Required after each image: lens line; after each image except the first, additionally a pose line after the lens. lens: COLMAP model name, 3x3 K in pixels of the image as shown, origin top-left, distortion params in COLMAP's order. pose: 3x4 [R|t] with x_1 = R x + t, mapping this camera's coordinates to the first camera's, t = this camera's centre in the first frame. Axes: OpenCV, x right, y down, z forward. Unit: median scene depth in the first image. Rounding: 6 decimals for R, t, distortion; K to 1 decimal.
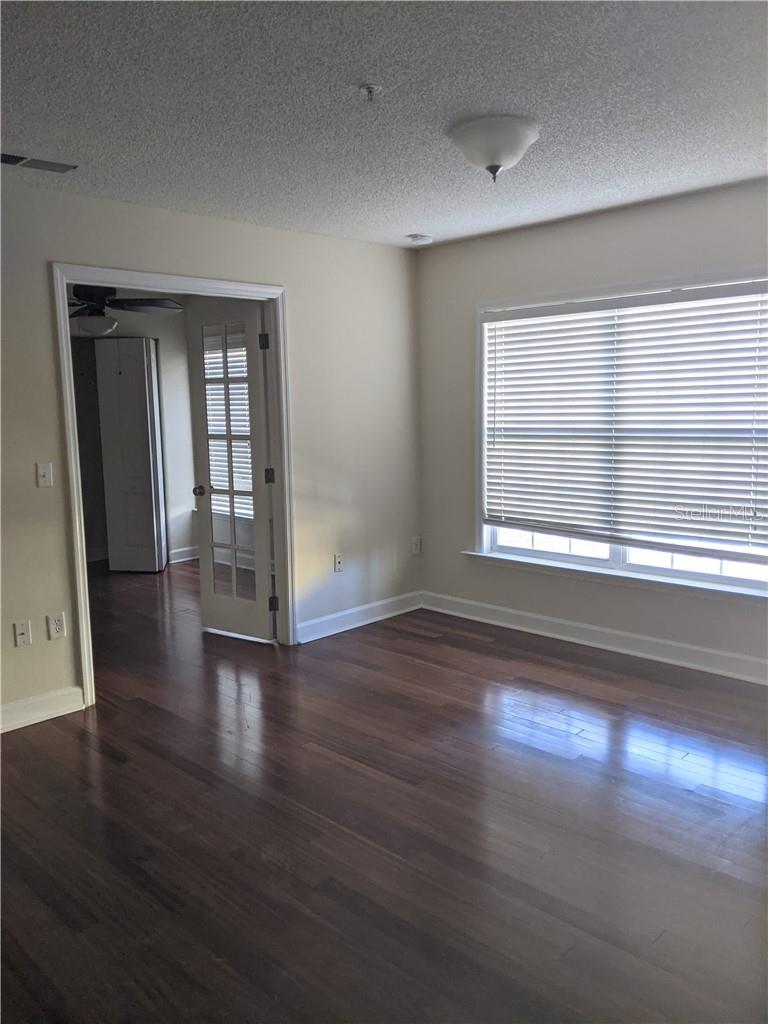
lens RADIAL K [[803.3, 0, 381.5], [0, 803.3, 500.2], [0, 0, 1]] dist [0.038461, -0.000598]
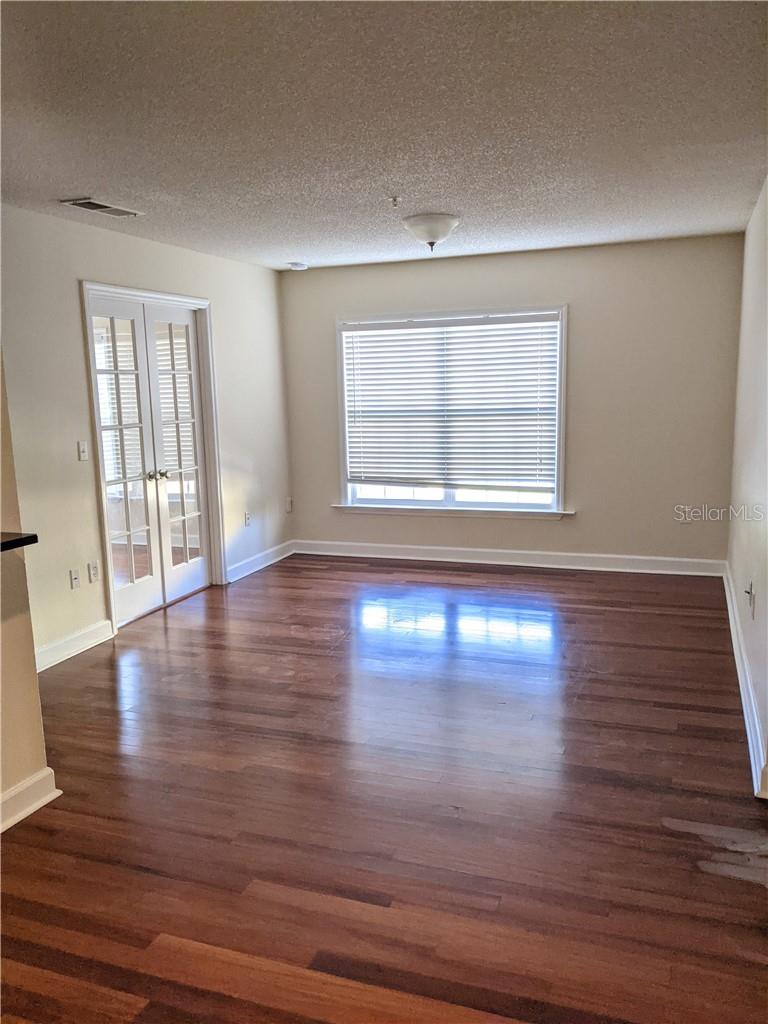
lens RADIAL K [[821.0, 0, 380.1], [0, 821.0, 514.0], [0, 0, 1]] dist [0.101637, -0.149587]
pose [[0.903871, -0.067948, 0.422375, -0.420460], [0.056935, 0.997629, 0.038650, 0.032650], [-0.424000, -0.010887, 0.905597, -0.272538]]
